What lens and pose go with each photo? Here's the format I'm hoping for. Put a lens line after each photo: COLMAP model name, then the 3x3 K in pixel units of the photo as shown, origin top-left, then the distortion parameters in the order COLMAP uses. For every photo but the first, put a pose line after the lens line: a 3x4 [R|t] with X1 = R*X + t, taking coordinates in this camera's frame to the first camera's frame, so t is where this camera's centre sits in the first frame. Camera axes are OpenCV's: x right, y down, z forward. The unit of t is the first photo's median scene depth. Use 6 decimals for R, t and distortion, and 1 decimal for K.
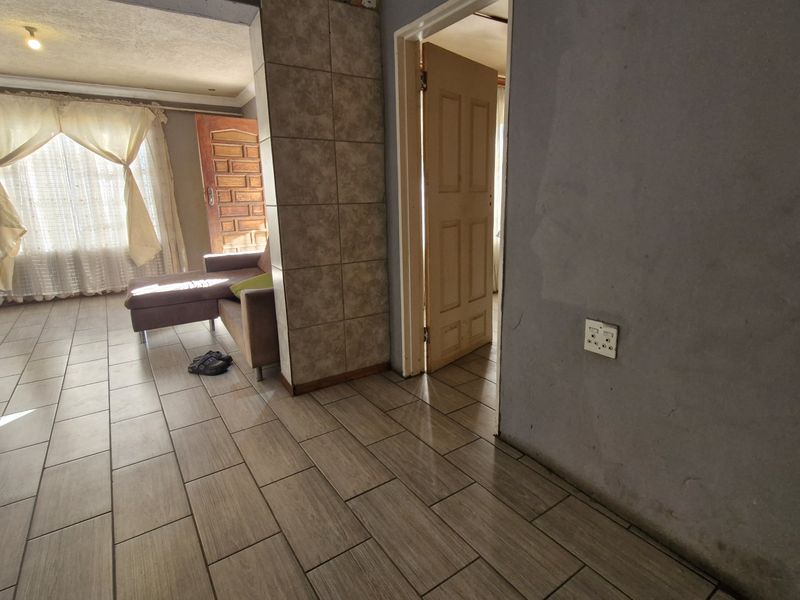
lens RADIAL K [[421.5, 0, 406.0], [0, 421.5, 295.9], [0, 0, 1]] dist [0.001707, 0.000167]
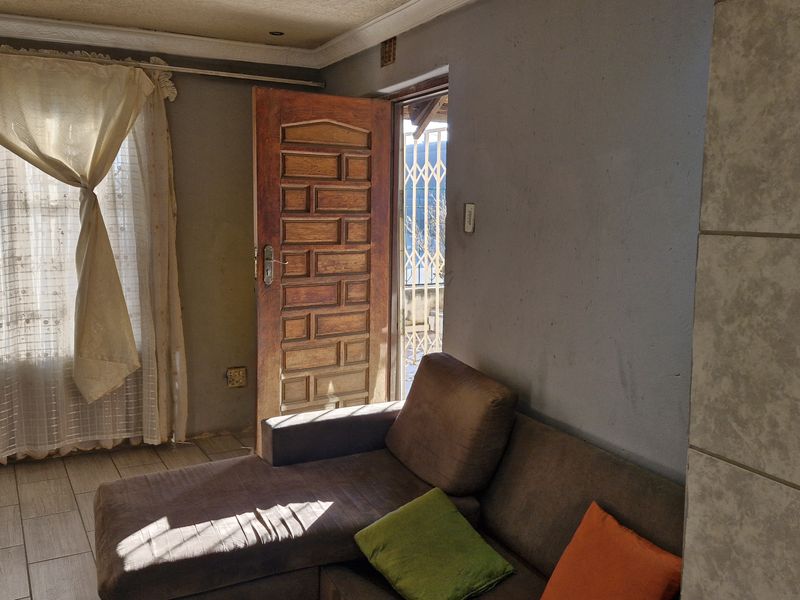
lens RADIAL K [[729.5, 0, 401.8], [0, 729.5, 299.3], [0, 0, 1]] dist [0.035046, 0.000000]
pose [[0.995357, 0.043707, -0.085753, -0.254618], [-0.051714, 0.994276, -0.093495, -0.135318], [0.081175, 0.097496, 0.991920, 0.247819]]
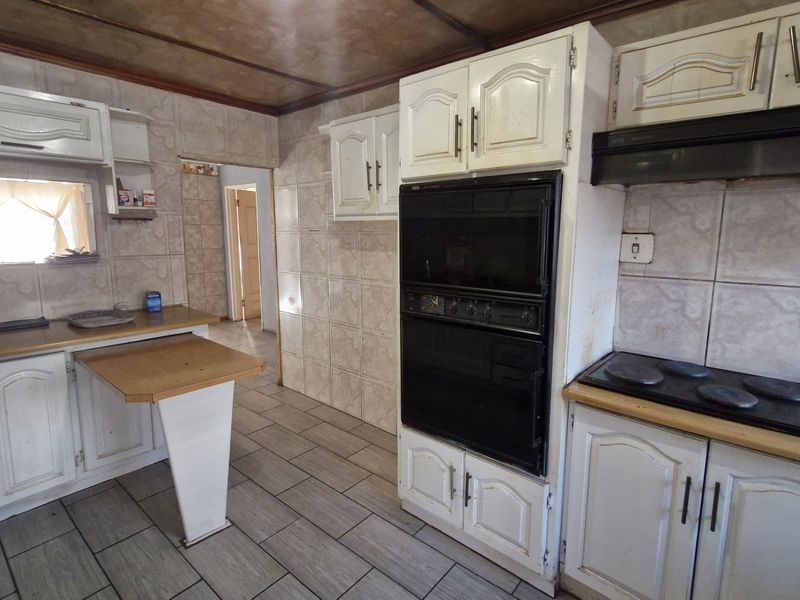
lens RADIAL K [[421.5, 0, 406.6], [0, 421.5, 292.5], [0, 0, 1]] dist [0.001707, 0.000167]
pose [[0.961398, -0.020590, 0.274390, 0.158776], [0.042291, 0.996405, -0.073406, 0.138889], [-0.271892, 0.082176, 0.958813, -0.868616]]
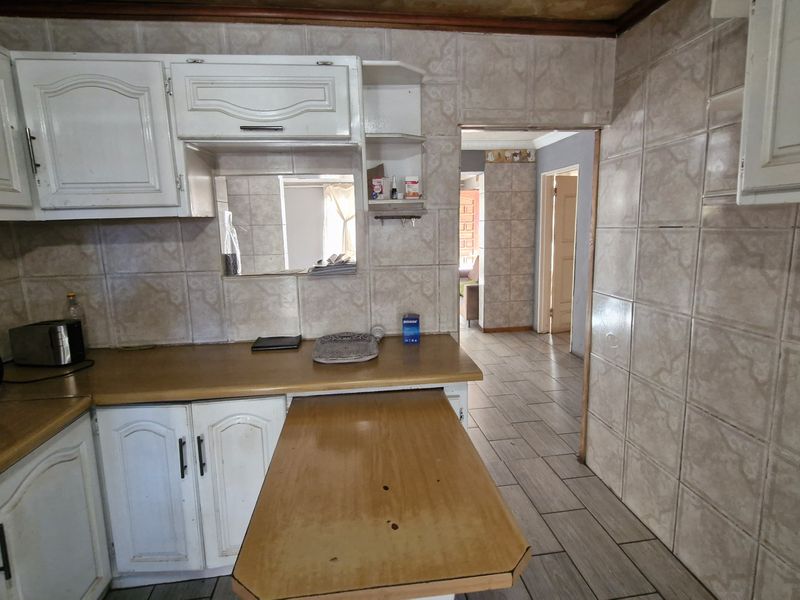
lens RADIAL K [[421.5, 0, 402.6], [0, 421.5, 292.5], [0, 0, 1]] dist [0.001707, 0.000167]
pose [[0.895938, 0.065111, -0.439380, 0.160981], [-0.090991, 0.995124, -0.038072, 0.076433], [0.434759, 0.074090, 0.897494, -0.614704]]
